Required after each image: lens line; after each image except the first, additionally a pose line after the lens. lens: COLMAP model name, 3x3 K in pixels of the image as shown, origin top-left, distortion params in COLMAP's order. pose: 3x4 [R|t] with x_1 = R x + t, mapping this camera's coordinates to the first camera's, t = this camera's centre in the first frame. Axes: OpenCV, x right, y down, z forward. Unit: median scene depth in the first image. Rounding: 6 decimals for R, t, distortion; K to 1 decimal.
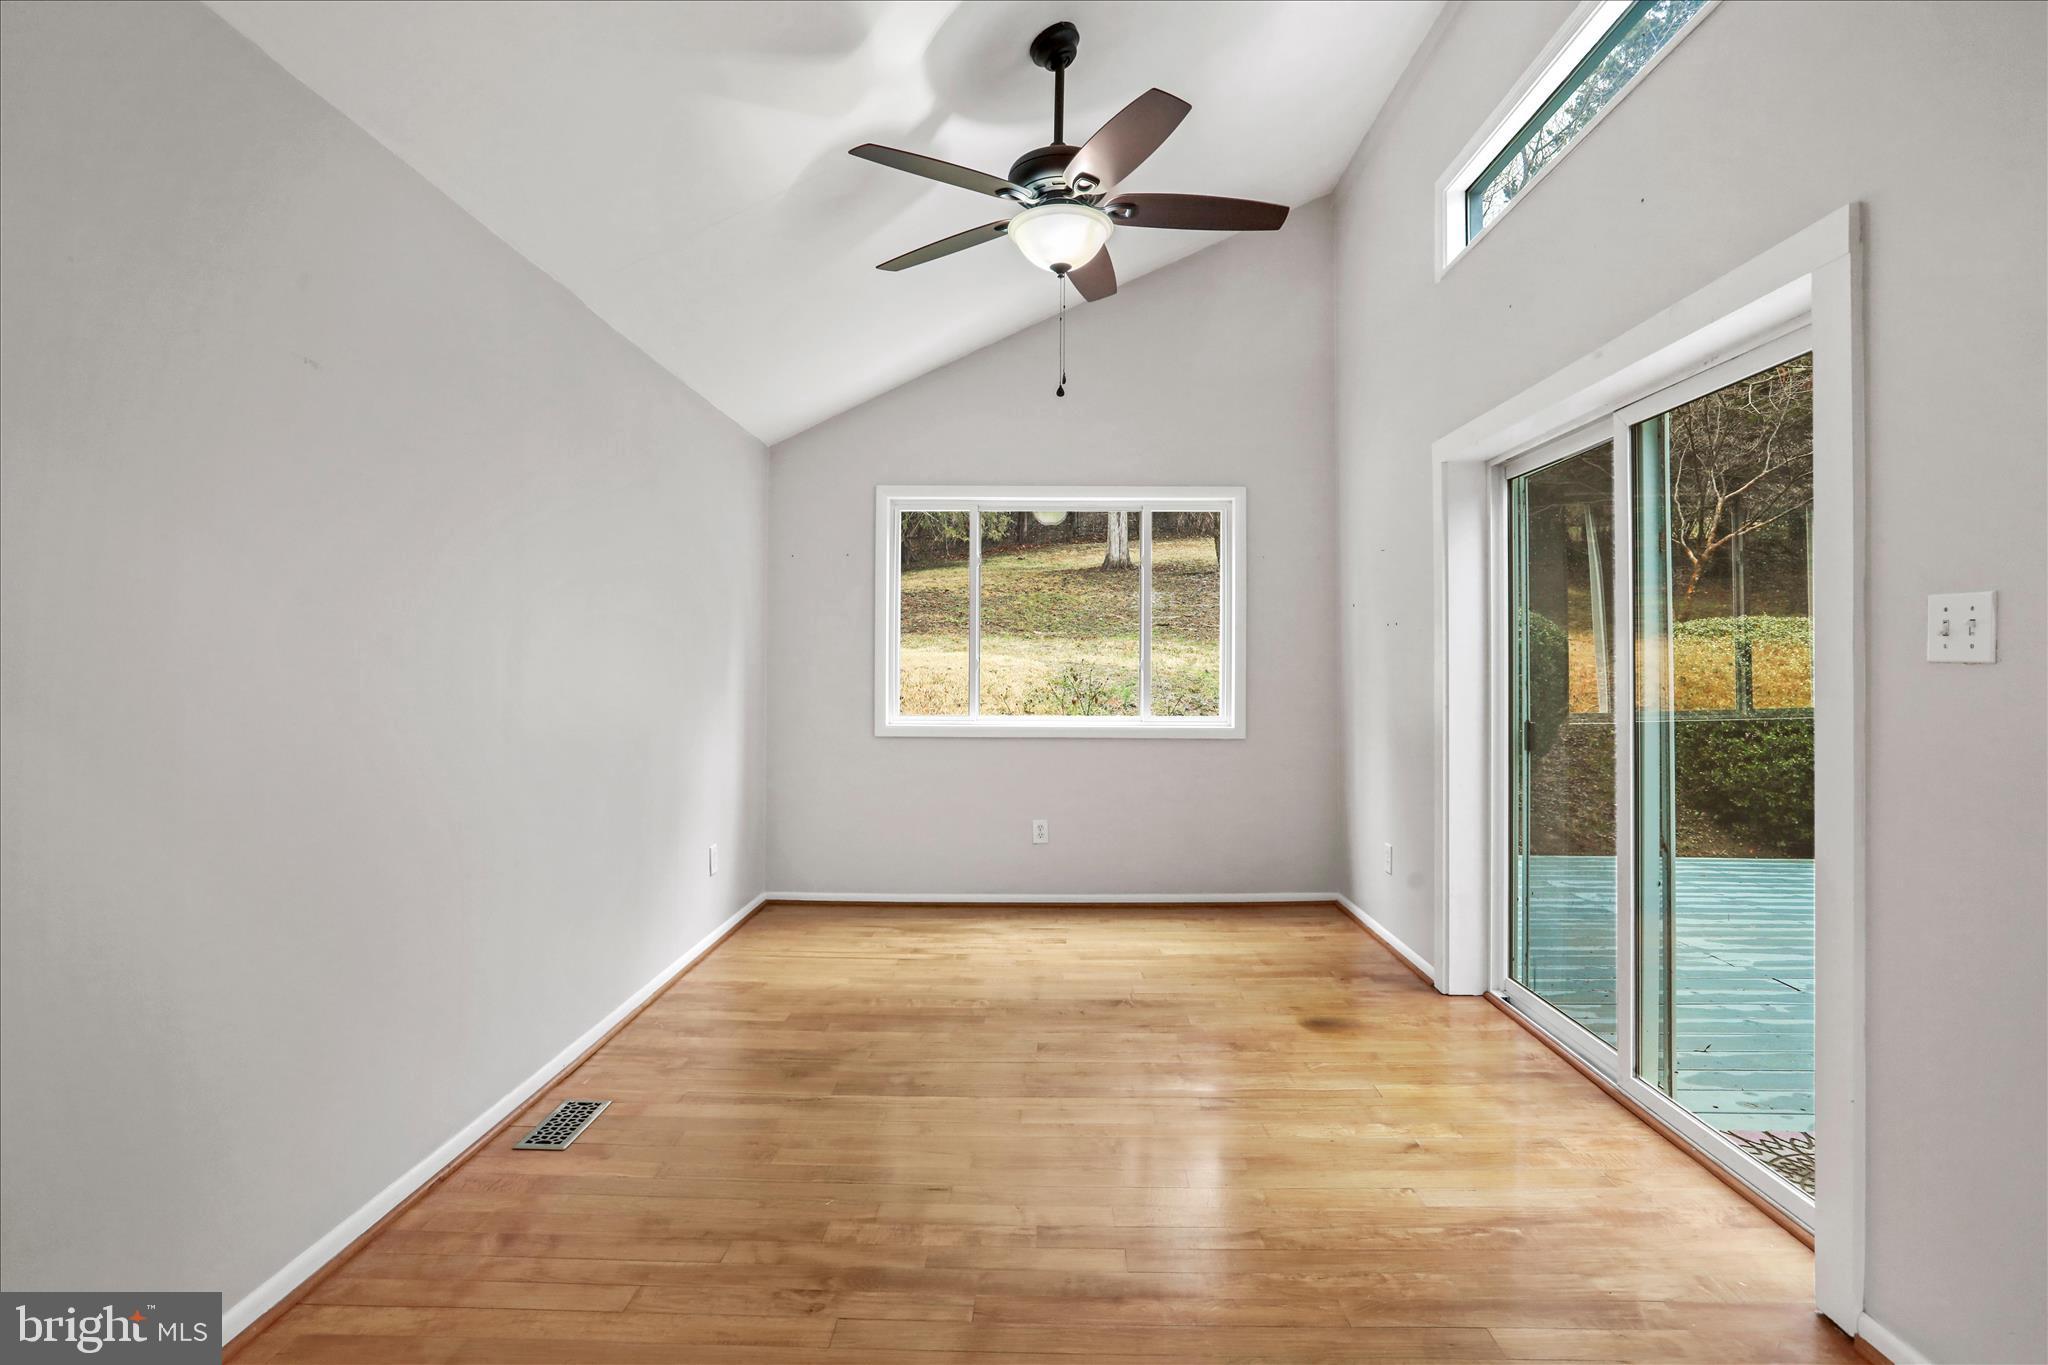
lens RADIAL K [[980.4, 0, 1020.7], [0, 980.4, 669.9], [0, 0, 1]] dist [-0.041467, 0.011422]
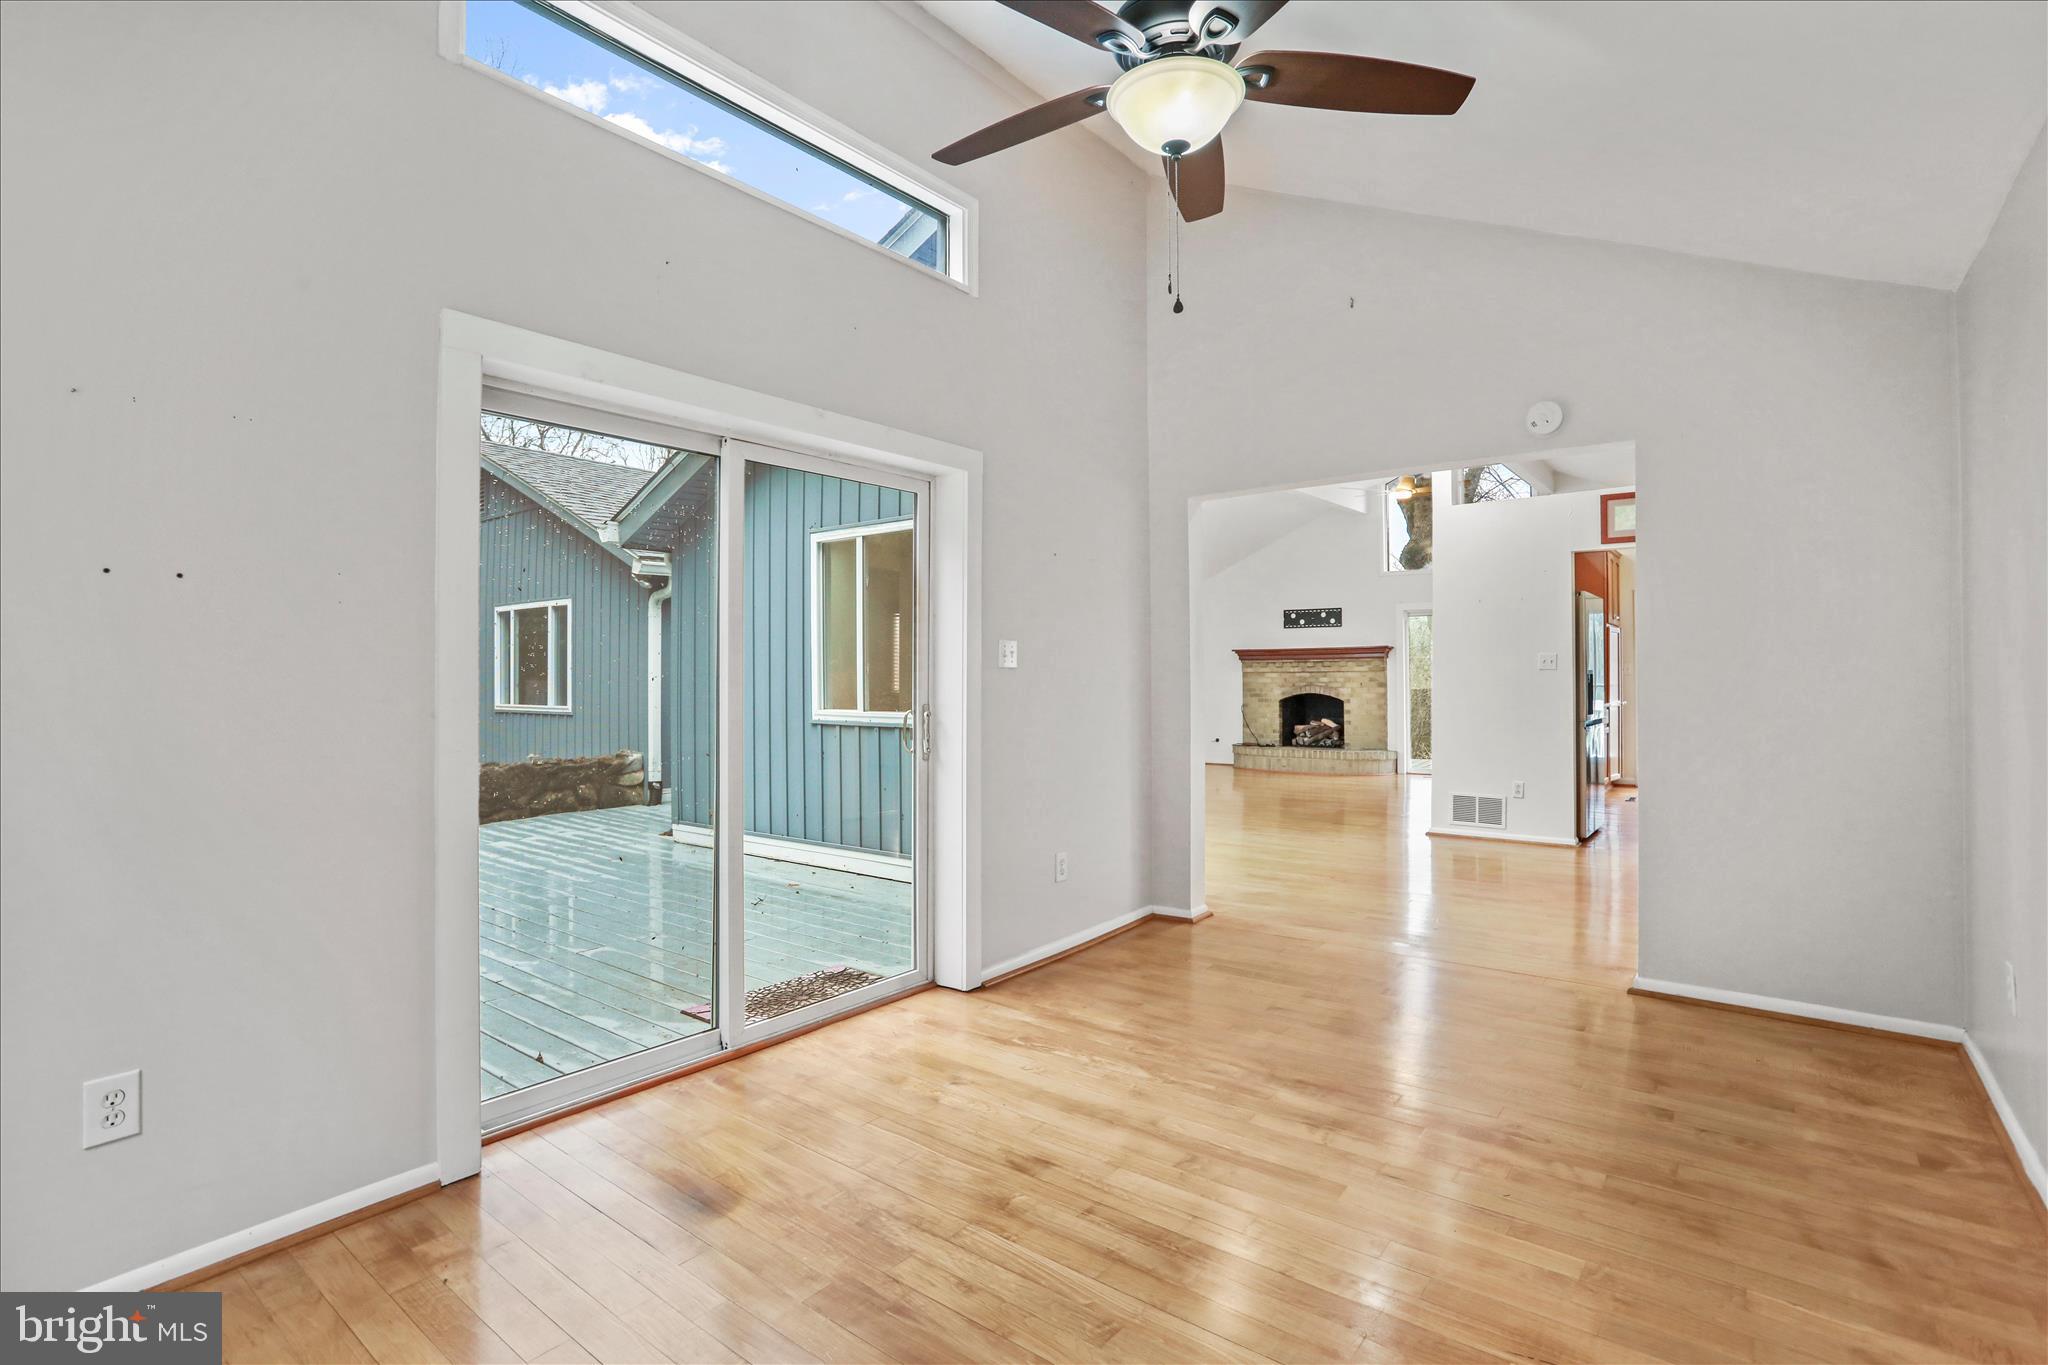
lens RADIAL K [[980.4, 0, 1018.6], [0, 980.4, 675.1], [0, 0, 1]] dist [-0.041467, 0.011422]
pose [[-0.800220, 0.007252, 0.599663, -0.258287], [0.009899, 0.999950, 0.001117, 0.003763], [-0.599625, 0.006831, -0.800252, 1.378274]]
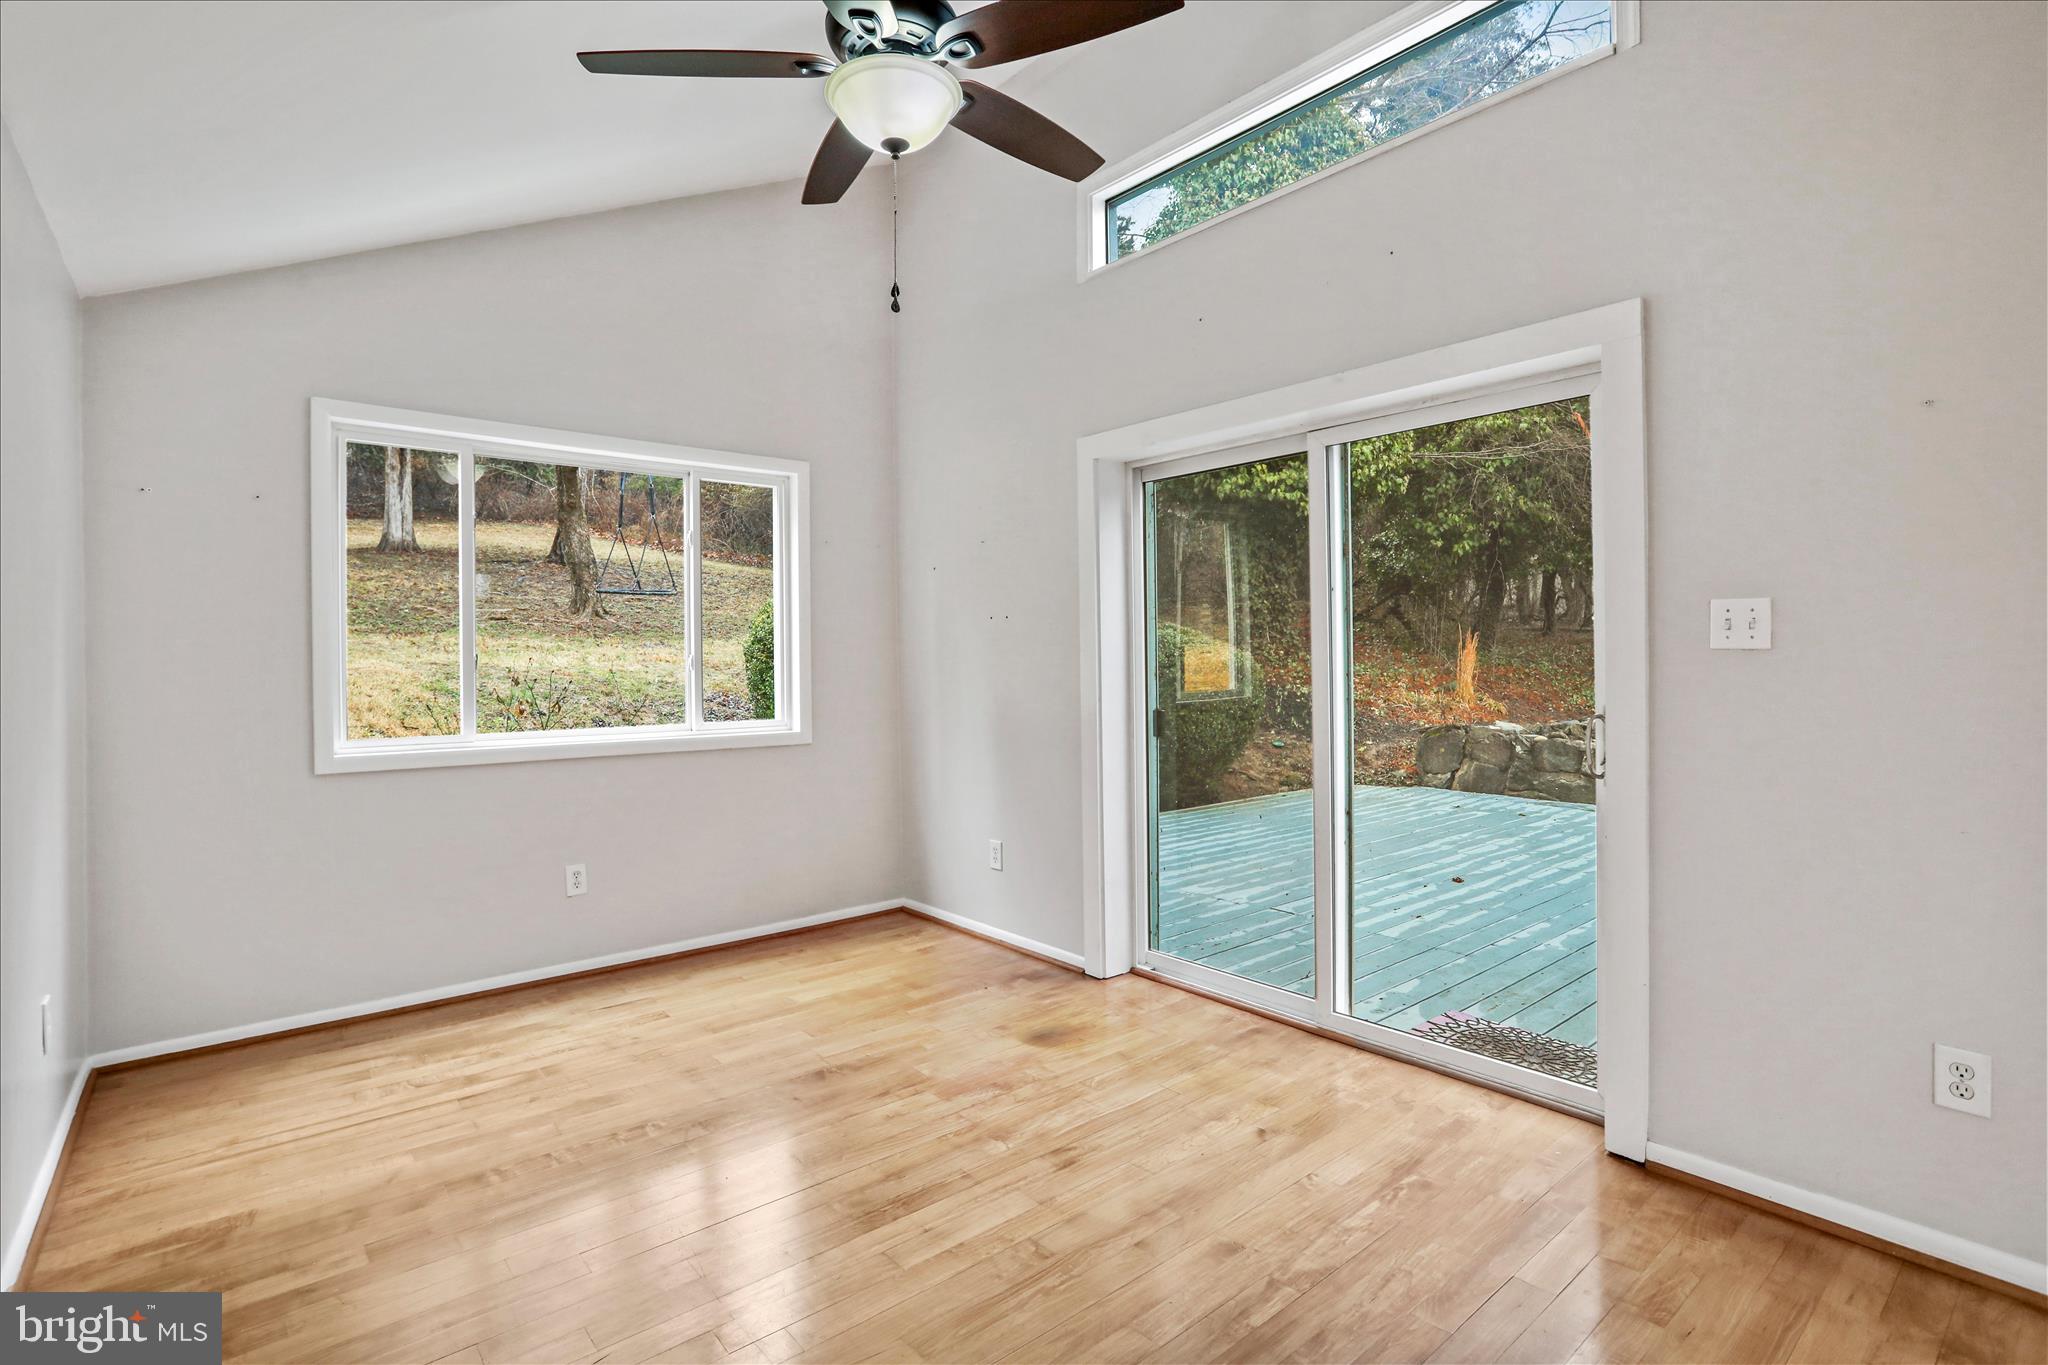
lens RADIAL K [[980.4, 0, 1022.6], [0, 980.4, 672.7], [0, 0, 1]] dist [-0.041467, 0.011422]
pose [[0.751105, -0.016294, 0.659981, -0.324374], [0.014140, 0.999863, 0.008592, -0.000136], [-0.660031, 0.002879, 0.751233, 0.292713]]
